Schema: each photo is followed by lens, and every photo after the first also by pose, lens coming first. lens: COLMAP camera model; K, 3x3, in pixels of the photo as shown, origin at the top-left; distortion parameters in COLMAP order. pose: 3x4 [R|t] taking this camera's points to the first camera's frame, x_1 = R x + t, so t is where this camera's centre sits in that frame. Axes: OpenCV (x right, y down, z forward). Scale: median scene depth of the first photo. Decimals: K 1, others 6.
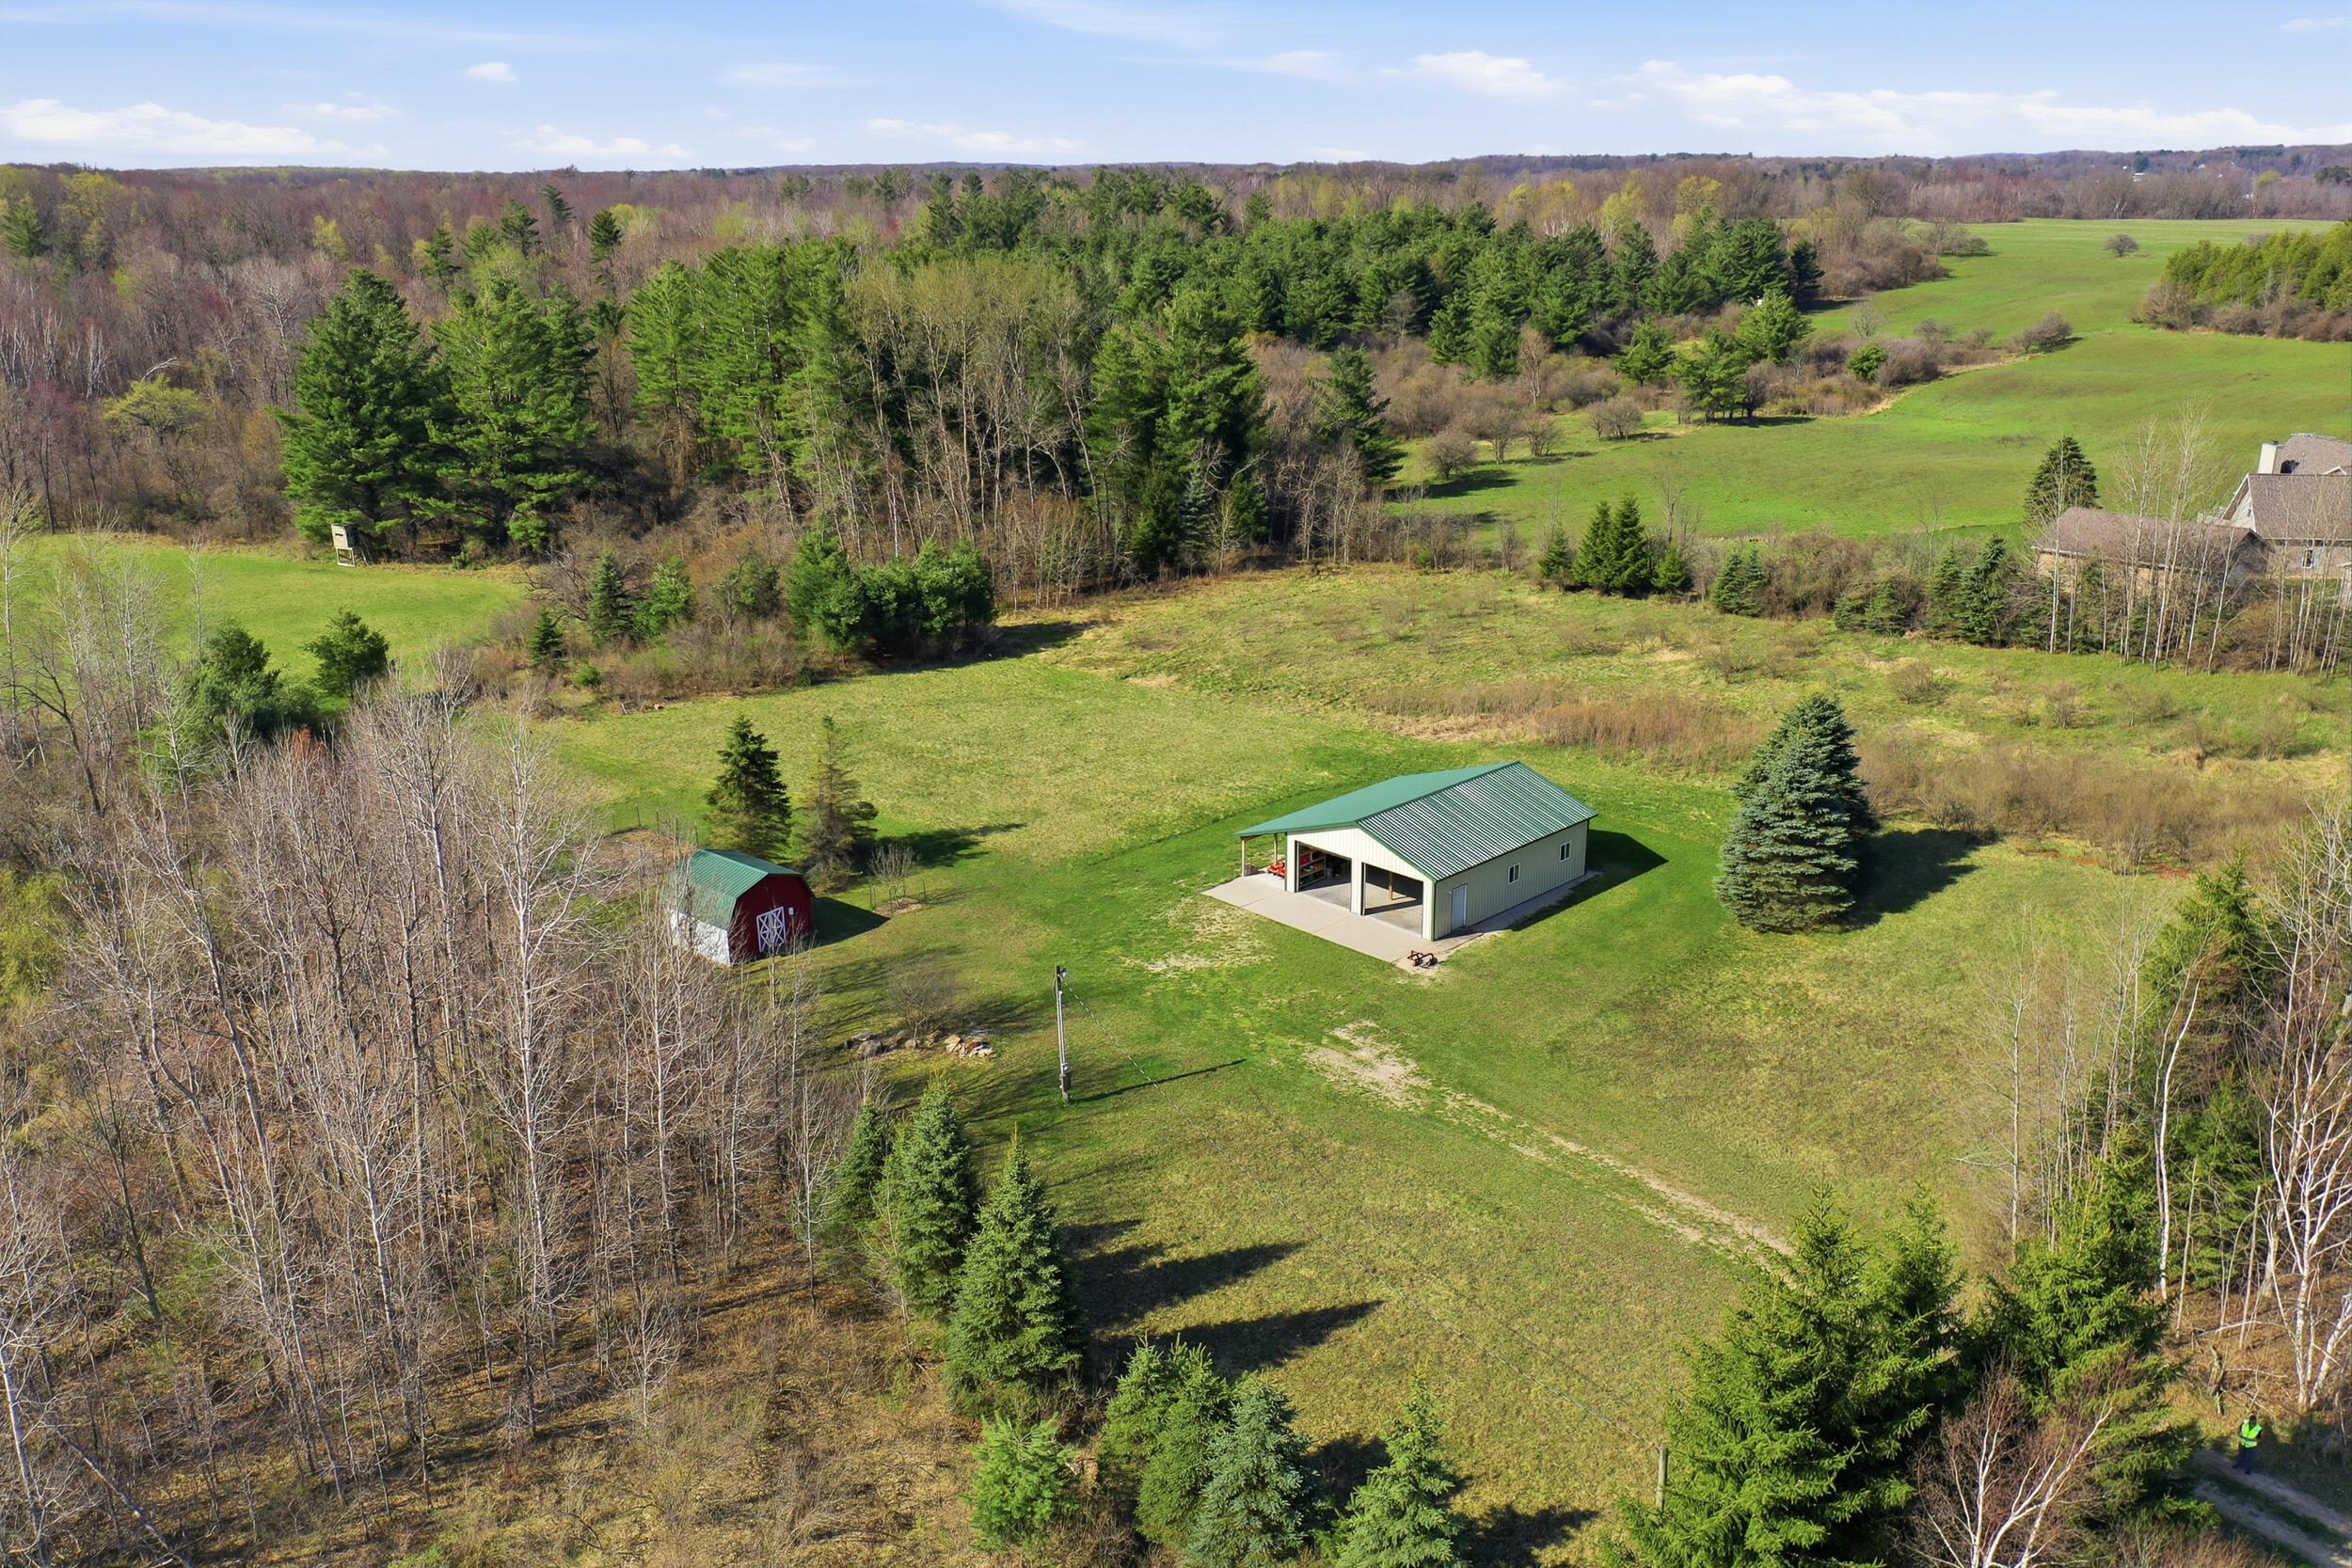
lens RADIAL K [[2309.2, 0, 1176.0], [0, 2309.2, 784.0], [0, 0, 1]] dist [0.008419, 0.002765]
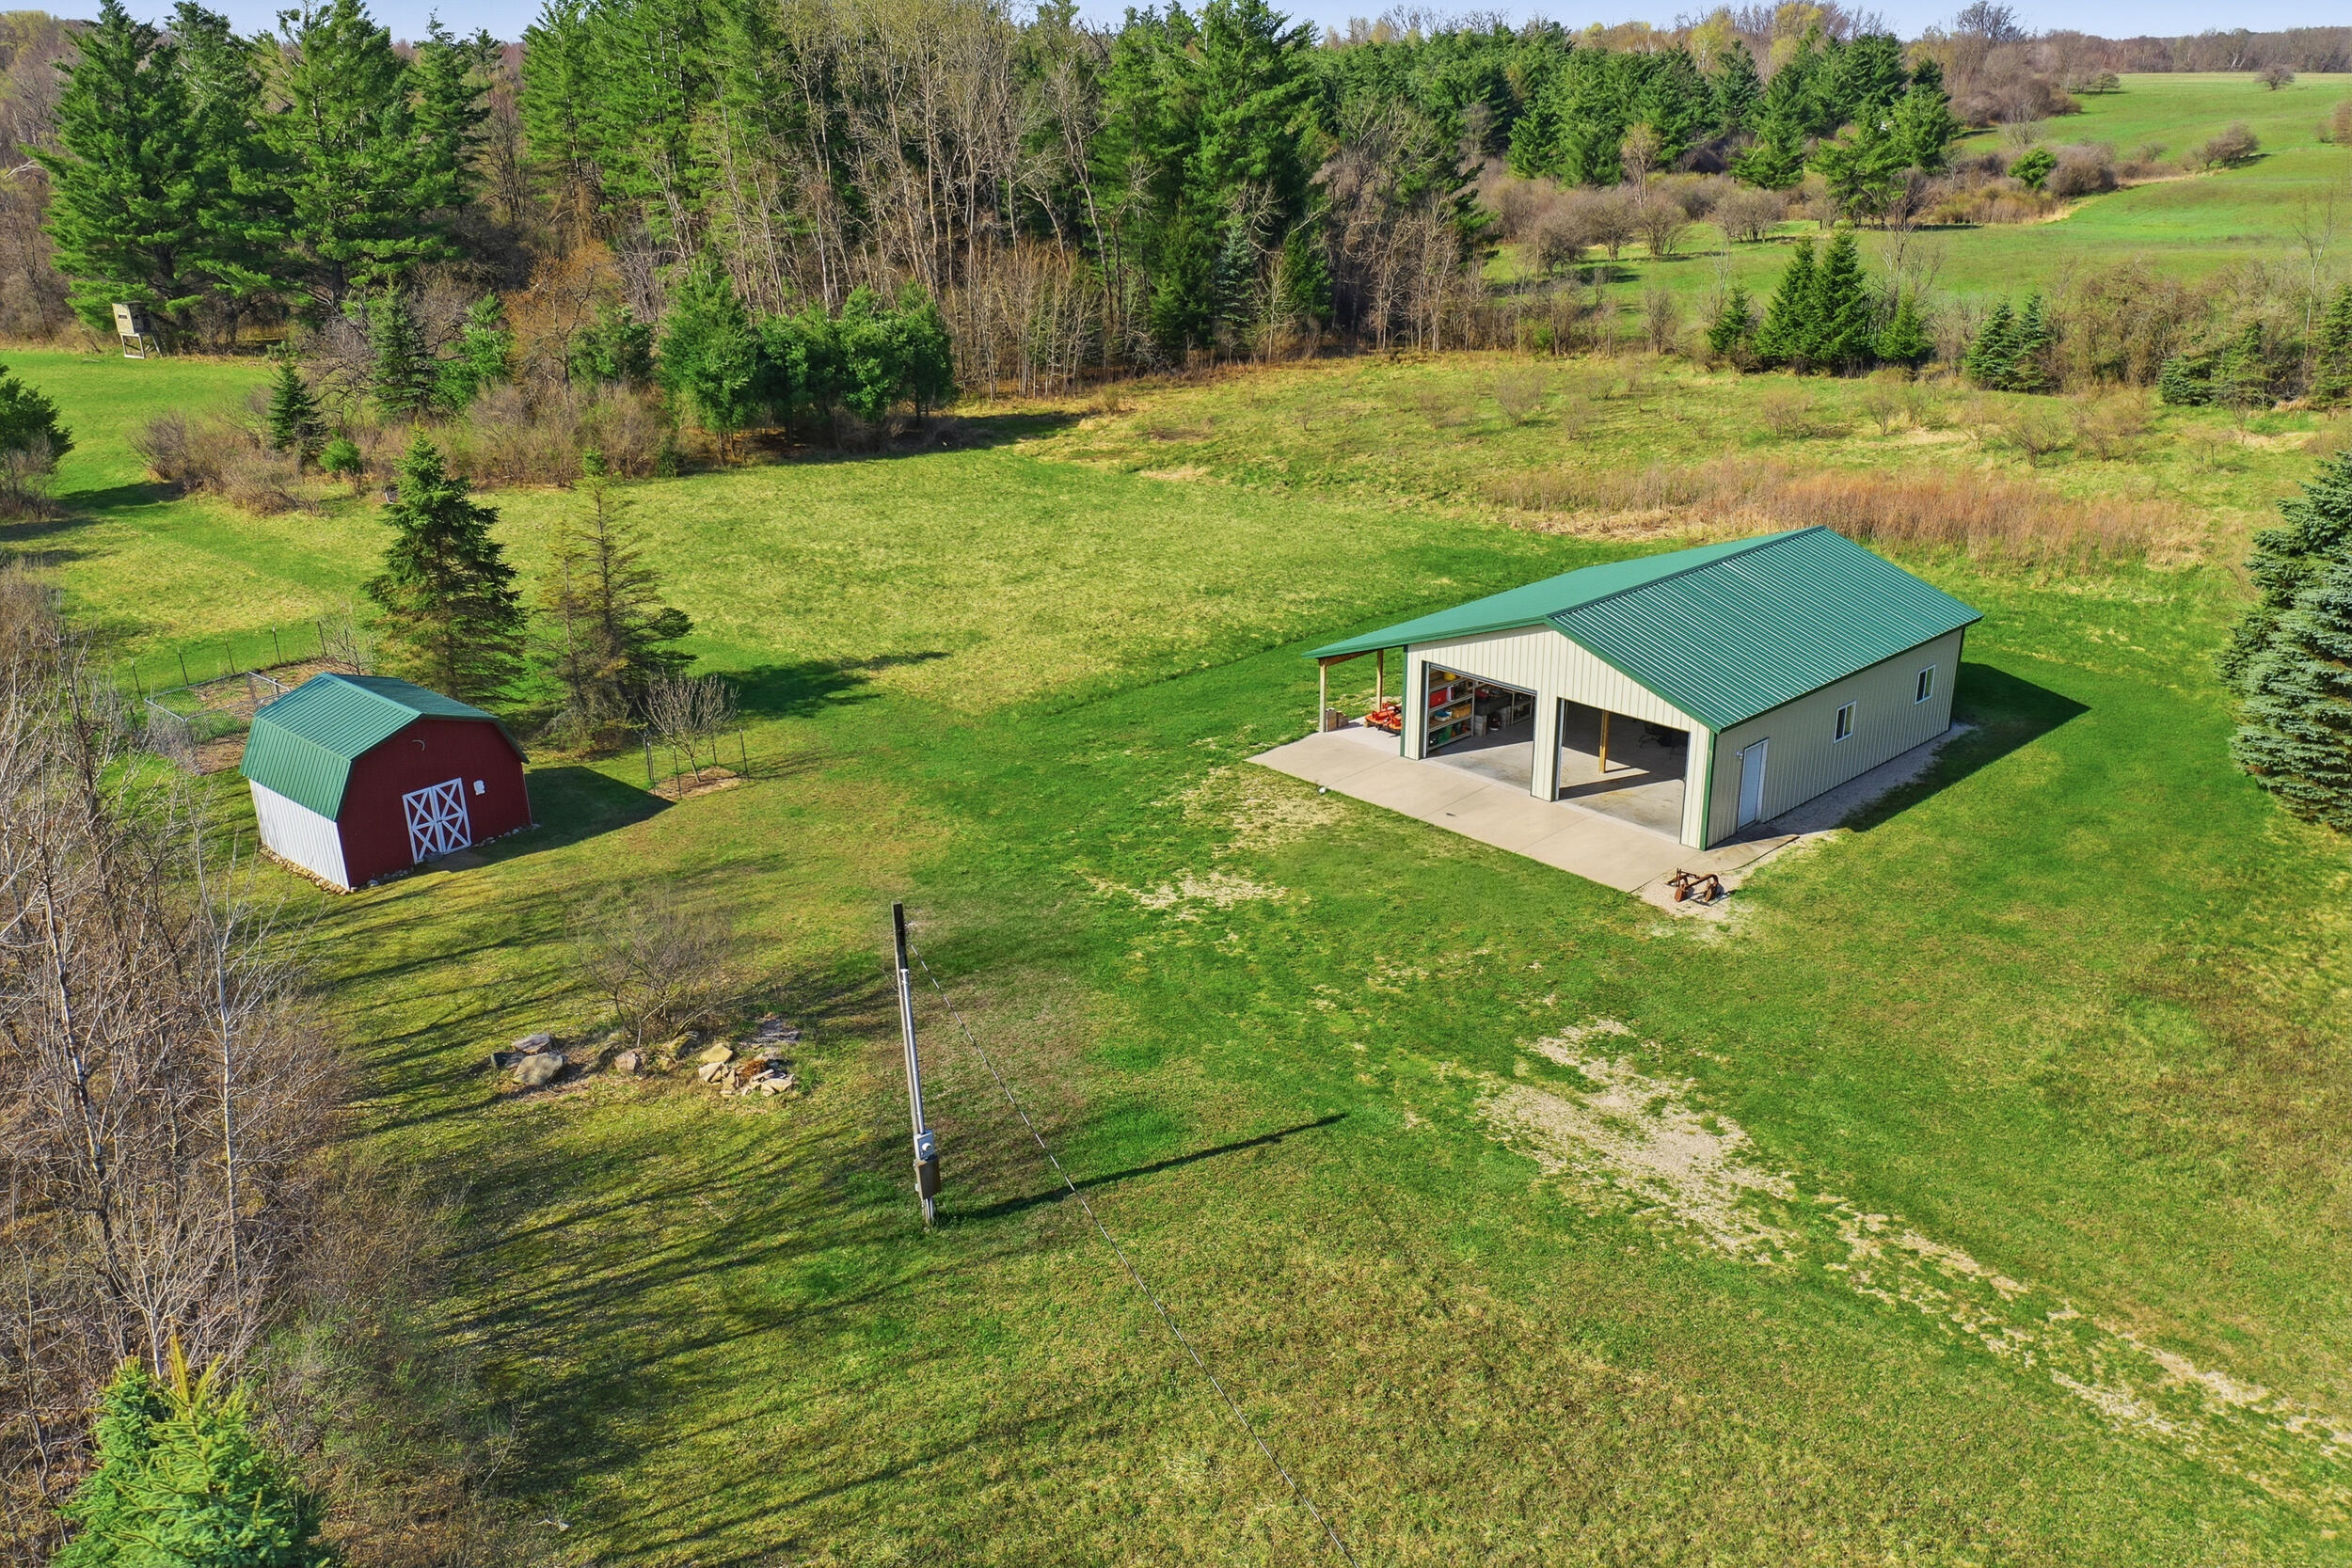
lens RADIAL K [[2252.7, 0, 1176.0], [0, 2252.7, 784.0], [0, 0, 1]] dist [-0.065100, -0.002364]
pose [[0.999852, 0.005130, -0.016445, 0.002166], [-0.004510, 0.999286, 0.037512, 0.022181], [0.016626, -0.037432, 0.999161, 0.315410]]
